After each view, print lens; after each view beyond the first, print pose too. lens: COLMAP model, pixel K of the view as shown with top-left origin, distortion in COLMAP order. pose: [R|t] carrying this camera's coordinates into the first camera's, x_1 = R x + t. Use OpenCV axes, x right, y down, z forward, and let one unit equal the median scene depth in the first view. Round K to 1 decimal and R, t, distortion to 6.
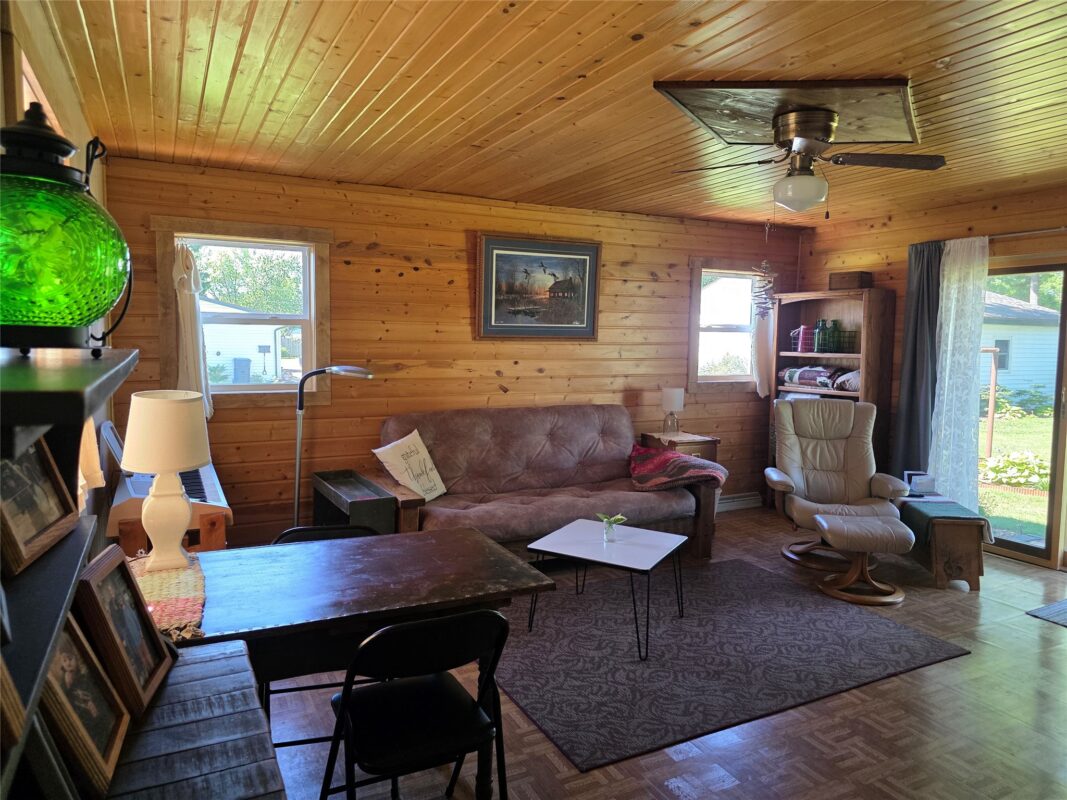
lens RADIAL K [[713.5, 0, 533.9], [0, 713.5, 378.6], [0, 0, 1]] dist [0.058385, -0.055565]
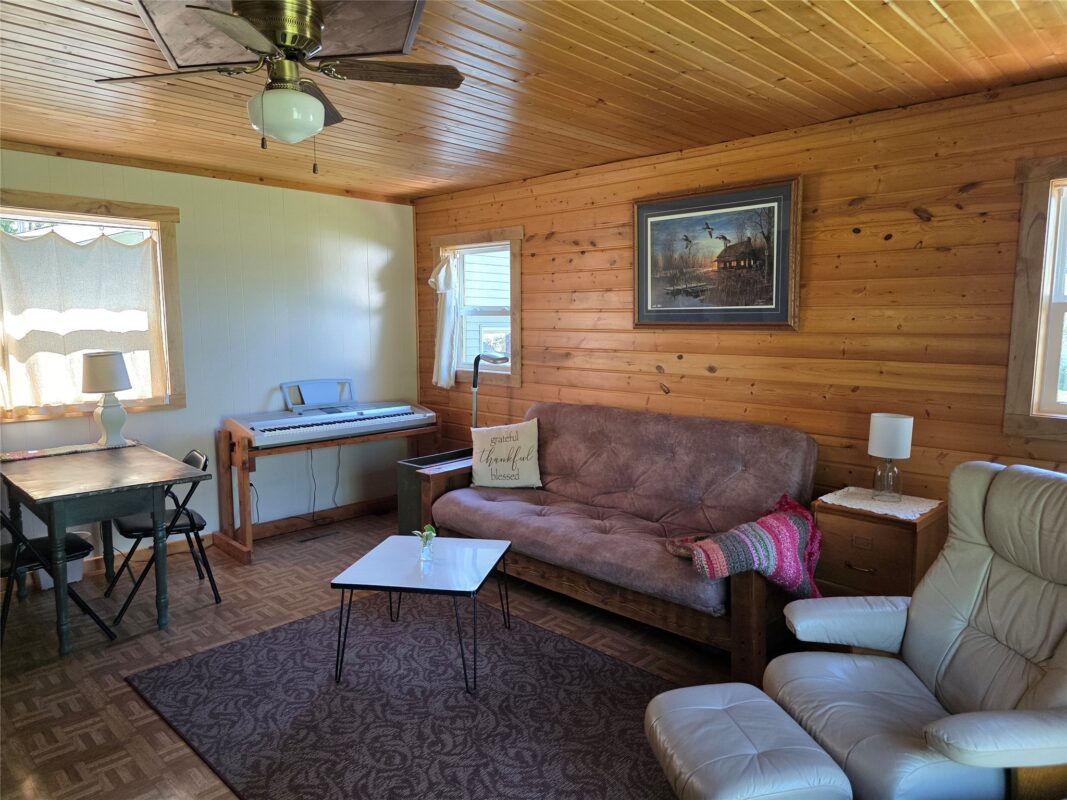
lens RADIAL K [[713.5, 0, 533.4], [0, 713.5, 393.3], [0, 0, 1]] dist [0.058385, -0.055565]
pose [[0.322404, 0.083919, -0.942875, 0.693102], [-0.056186, 0.996003, 0.069435, -0.029099], [0.944933, 0.030590, 0.325831, 0.611193]]
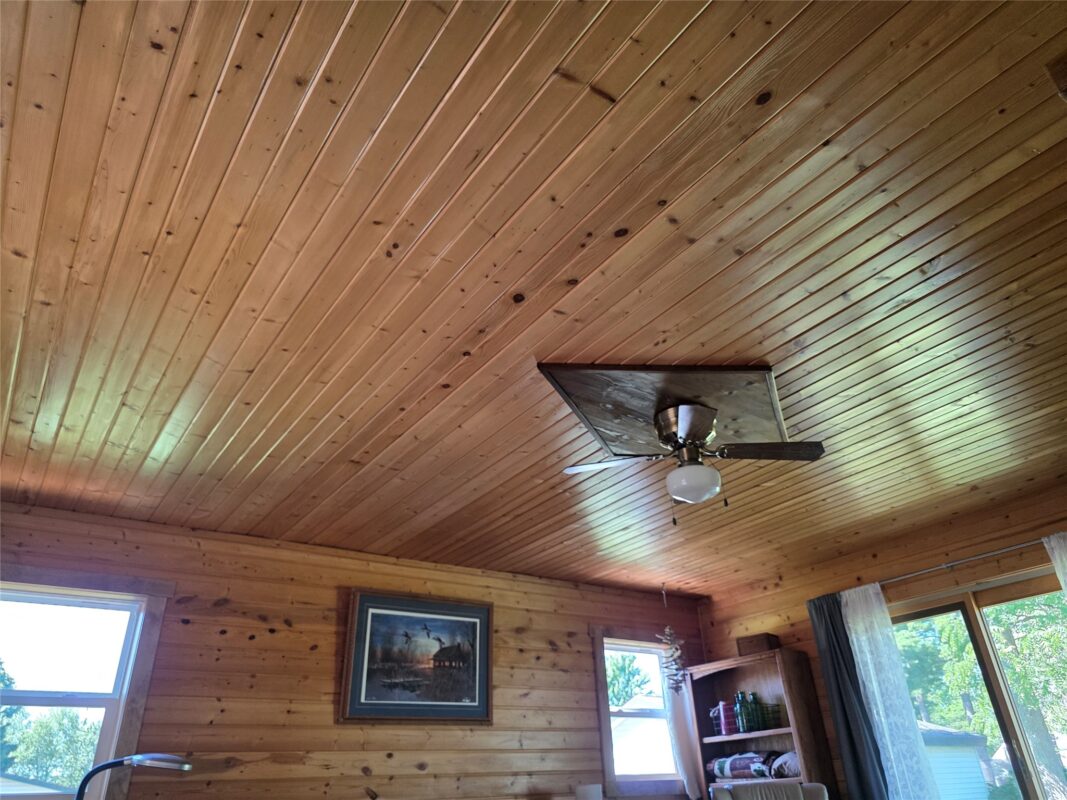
lens RADIAL K [[713.5, 0, 540.0], [0, 713.5, 396.6], [0, 0, 1]] dist [0.058385, -0.055565]
pose [[0.987323, 0.016592, 0.157857, 0.006392], [0.073364, 0.834213, -0.546540, 0.098575], [-0.140755, 0.551192, 0.822420, 0.106458]]
